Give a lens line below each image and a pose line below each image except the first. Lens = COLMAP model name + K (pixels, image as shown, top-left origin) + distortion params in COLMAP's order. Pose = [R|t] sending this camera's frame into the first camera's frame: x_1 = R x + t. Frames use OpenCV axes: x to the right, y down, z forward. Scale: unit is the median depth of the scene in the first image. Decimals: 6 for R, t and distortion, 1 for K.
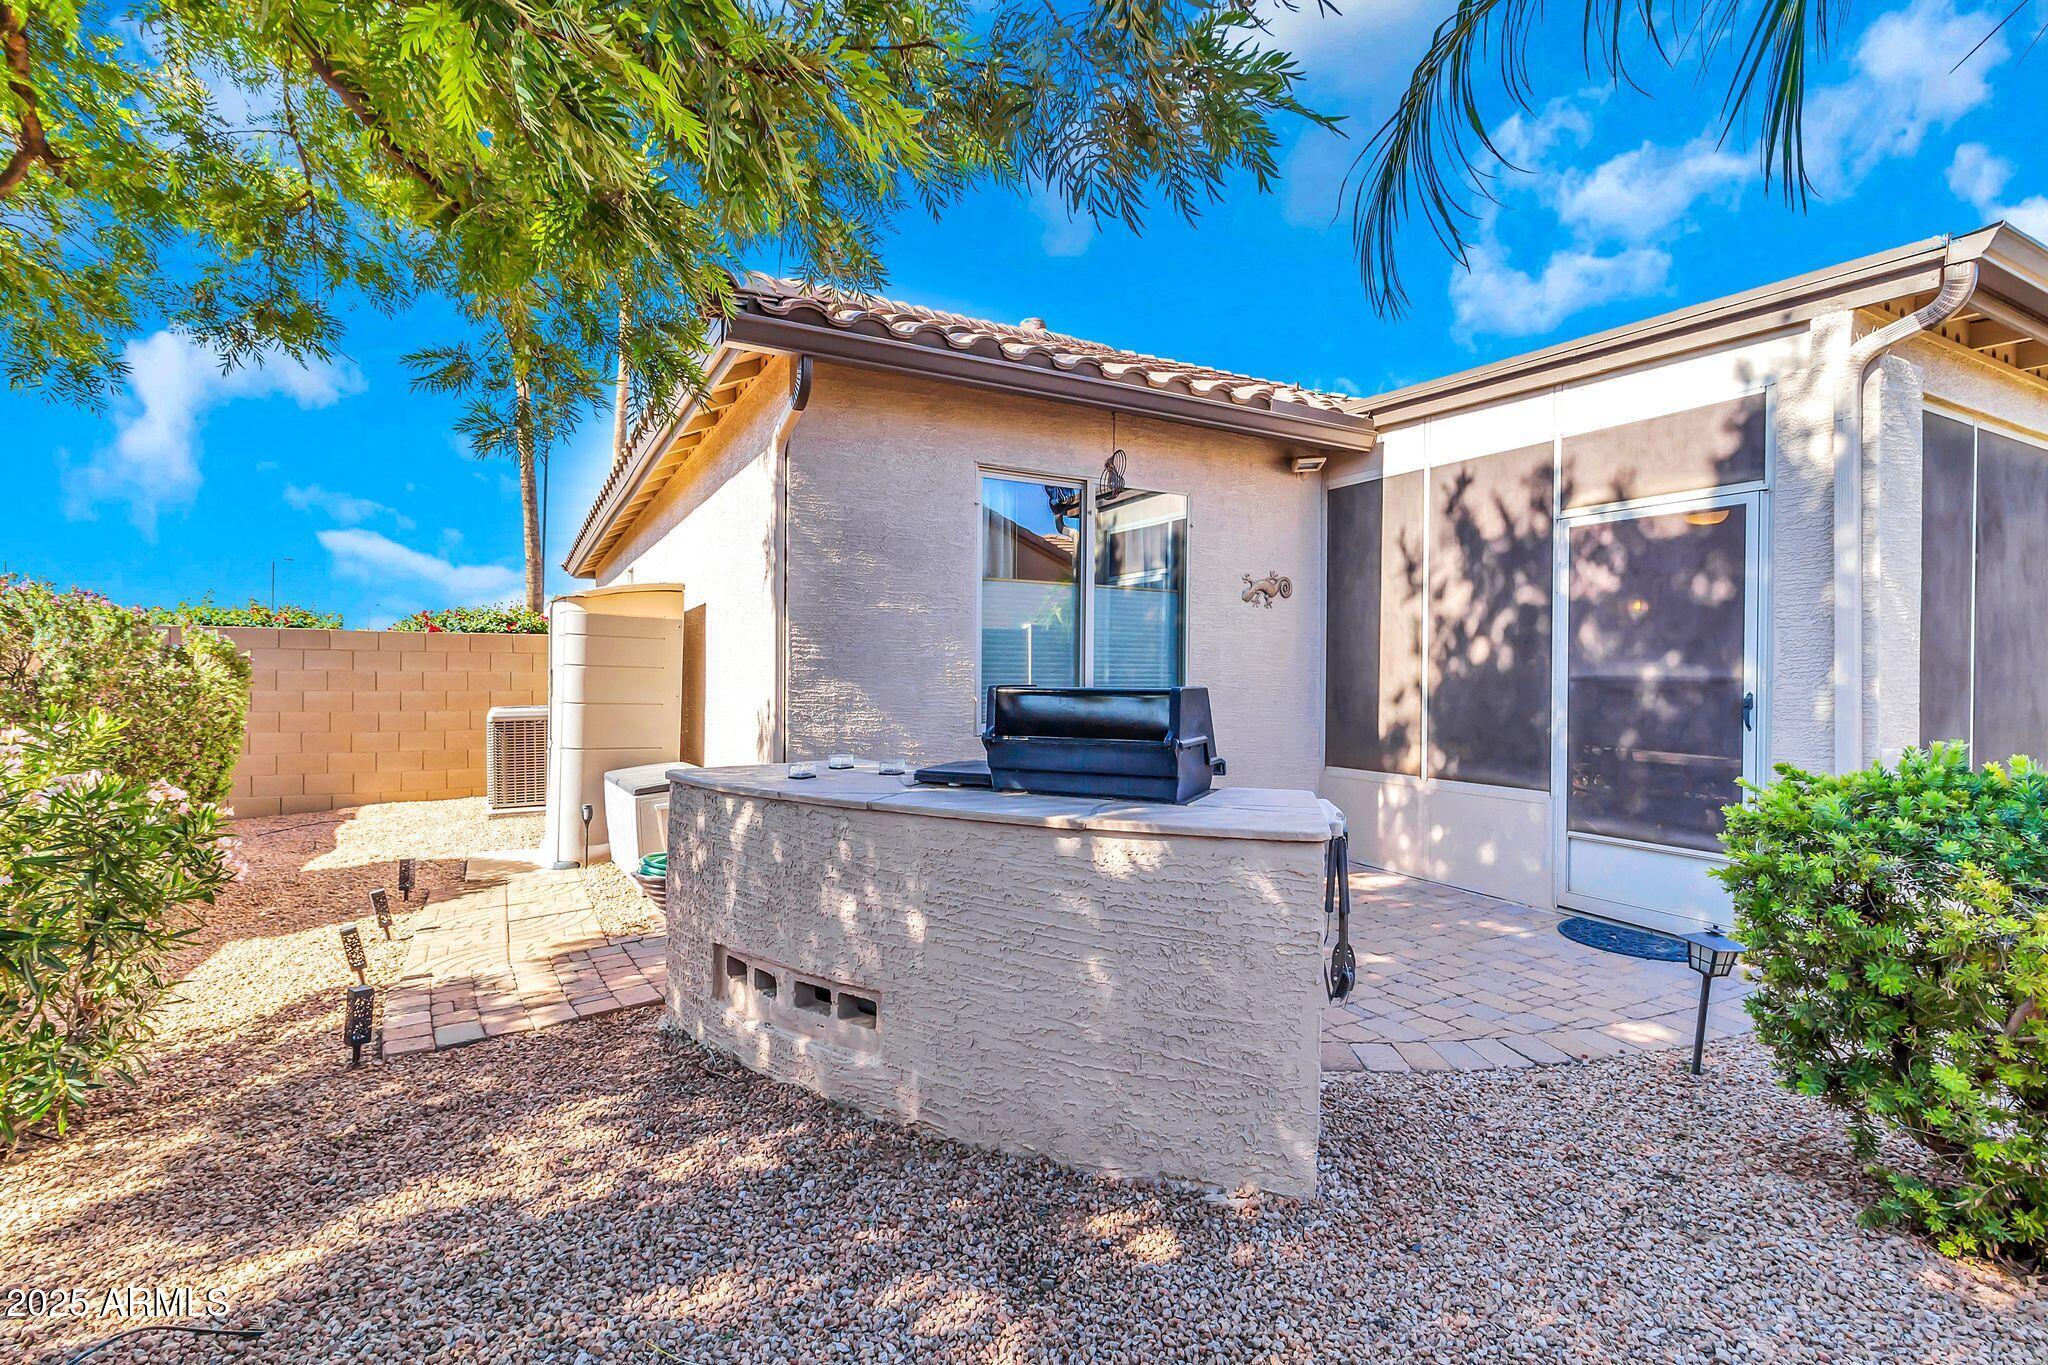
lens RADIAL K [[930.9, 0, 1083.5], [0, 930.9, 666.5], [0, 0, 1]] dist [0.003054, -0.000384]
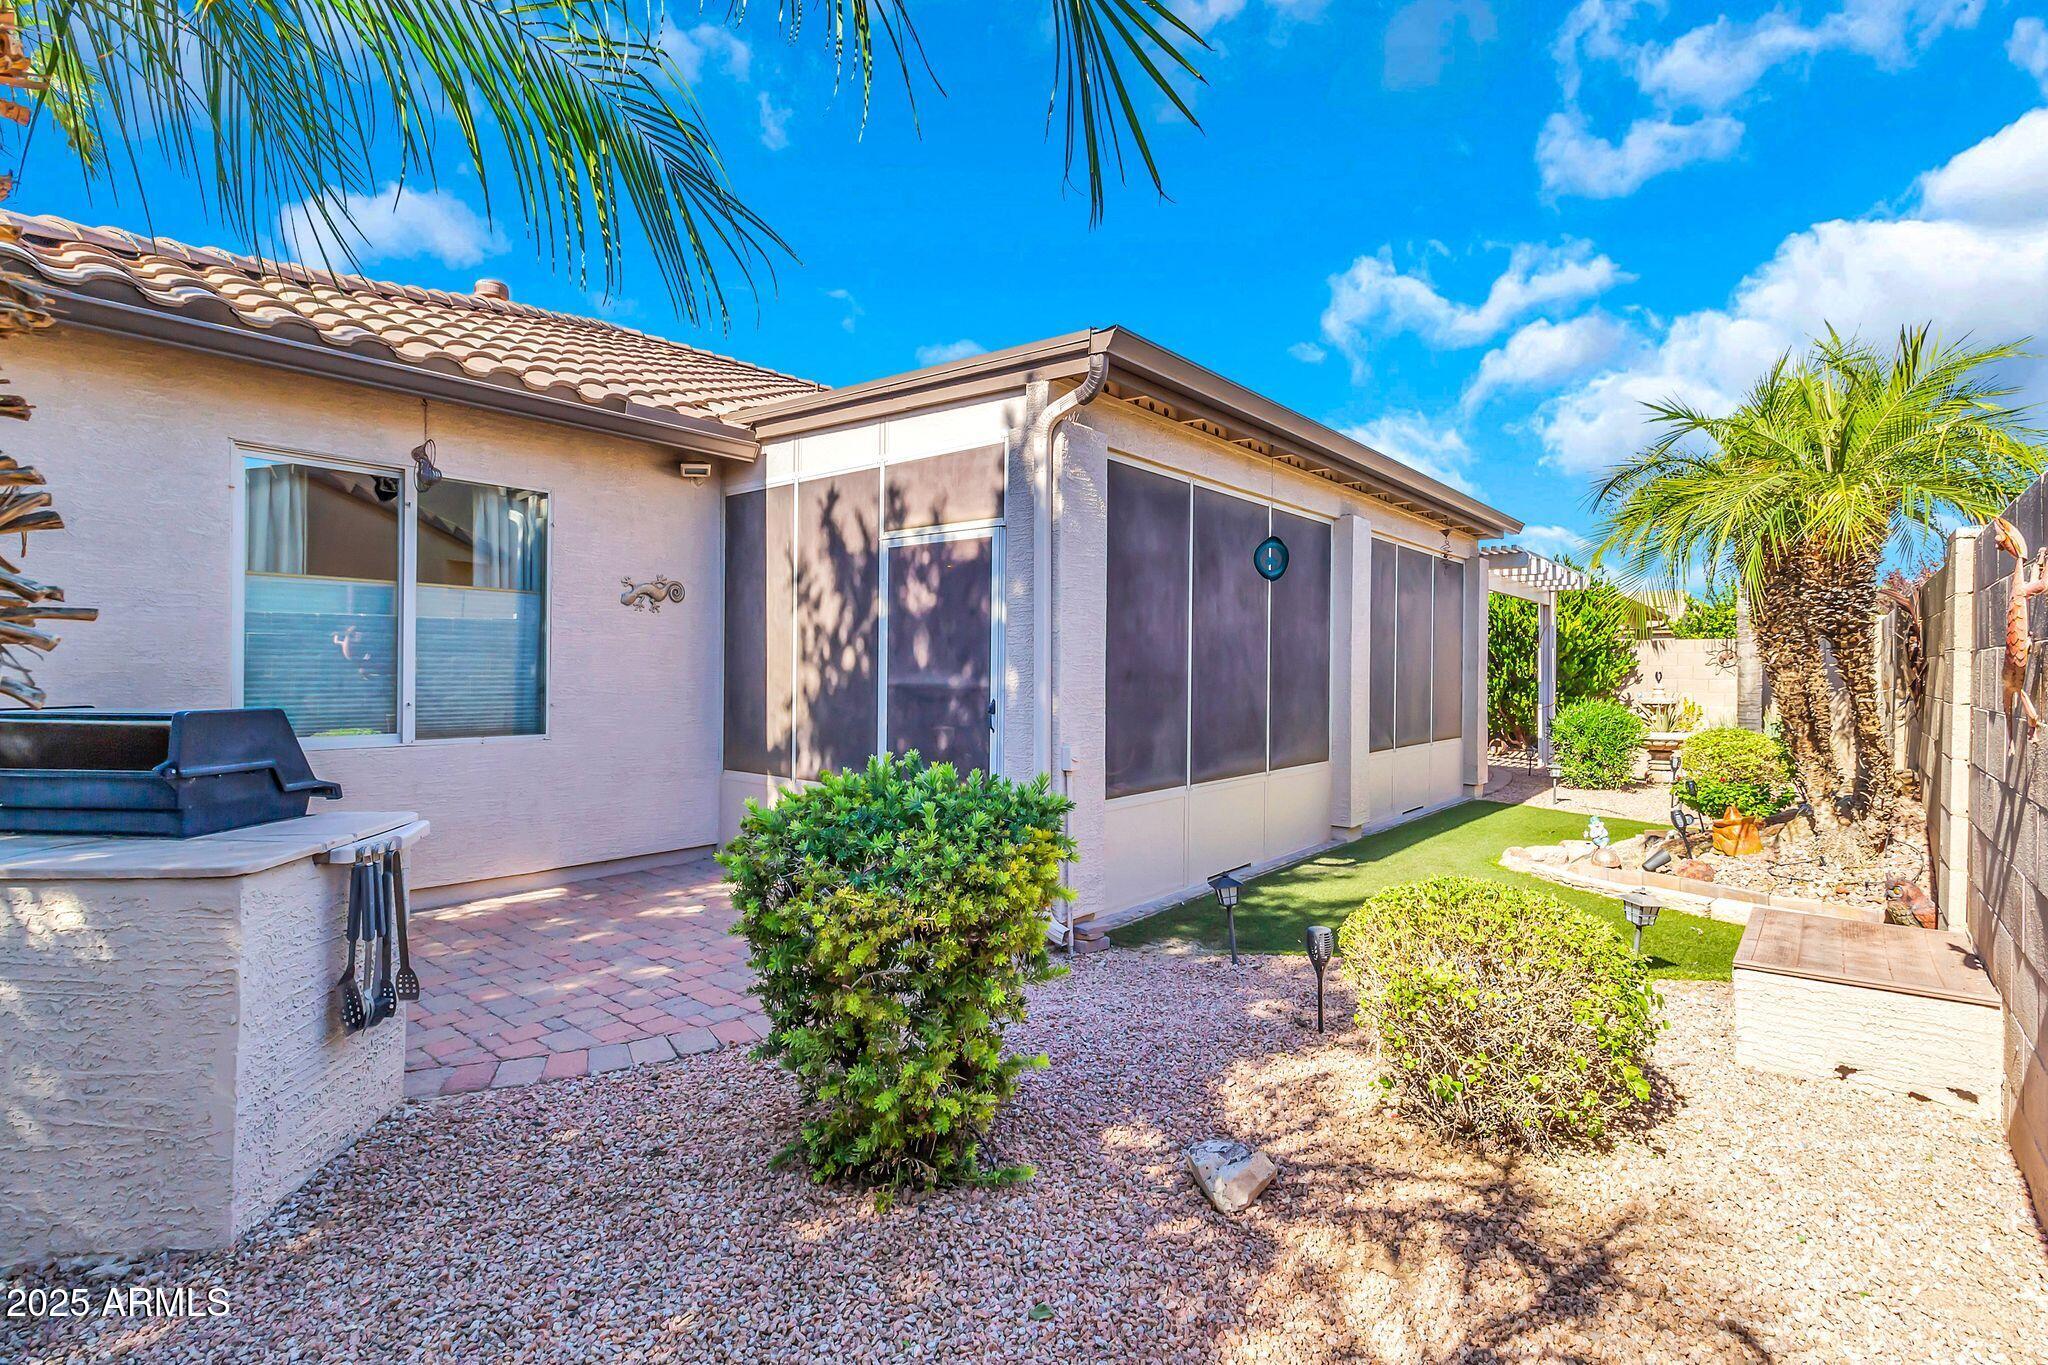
lens RADIAL K [[930.9, 0, 1067.8], [0, 930.9, 660.7], [0, 0, 1]] dist [0.003054, -0.000384]
pose [[0.933416, 0.003773, 0.358777, 0.315362], [-0.004151, 0.999991, 0.000284, -0.017152], [-0.358773, -0.001755, 0.933423, -0.093664]]
